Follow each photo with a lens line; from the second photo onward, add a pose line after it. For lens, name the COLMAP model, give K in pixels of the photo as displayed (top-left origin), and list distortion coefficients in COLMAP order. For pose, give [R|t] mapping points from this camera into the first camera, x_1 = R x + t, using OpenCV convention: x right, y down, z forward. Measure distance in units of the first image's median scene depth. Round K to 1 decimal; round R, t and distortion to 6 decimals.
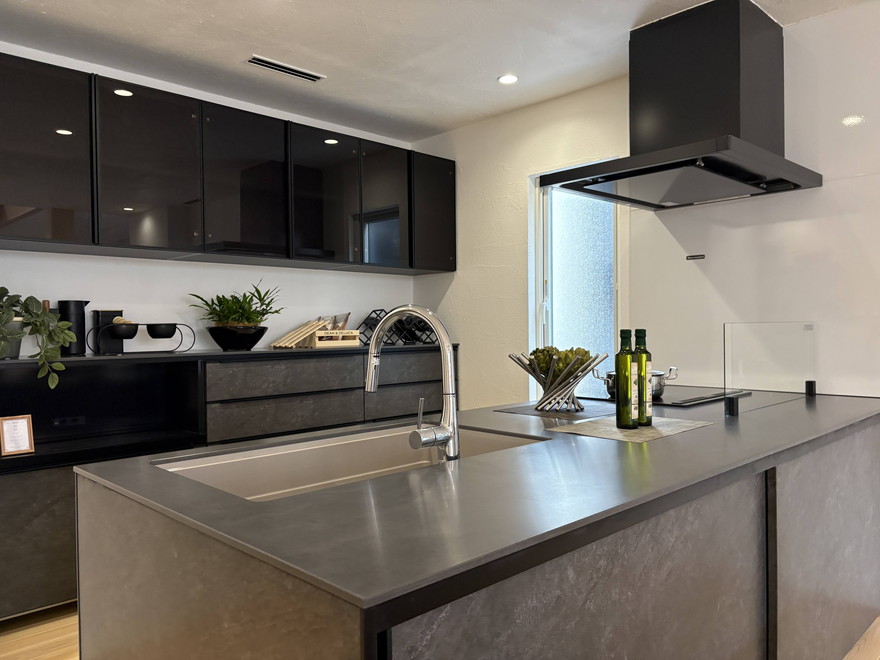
lens RADIAL K [[651.3, 0, 440.0], [0, 651.3, 330.0], [0, 0, 1]] dist [0.036514, -0.037095]
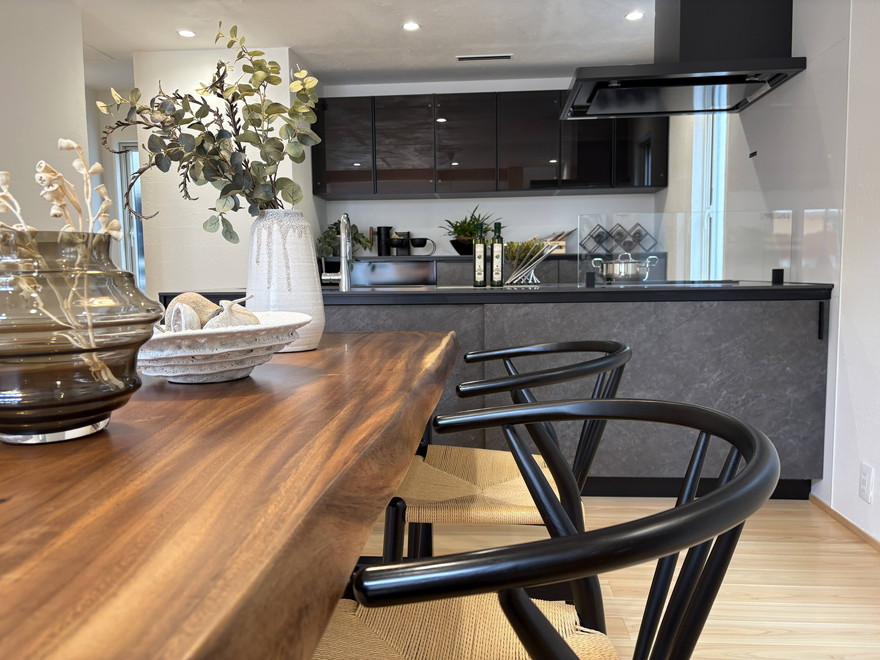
lens RADIAL K [[651.3, 0, 440.0], [0, 651.3, 330.0], [0, 0, 1]] dist [0.036514, -0.037095]
pose [[0.662410, 0.070691, -0.745799, 0.795946], [0.000571, 0.995490, 0.094865, 0.060185], [0.749141, -0.063266, 0.659382, -0.057274]]
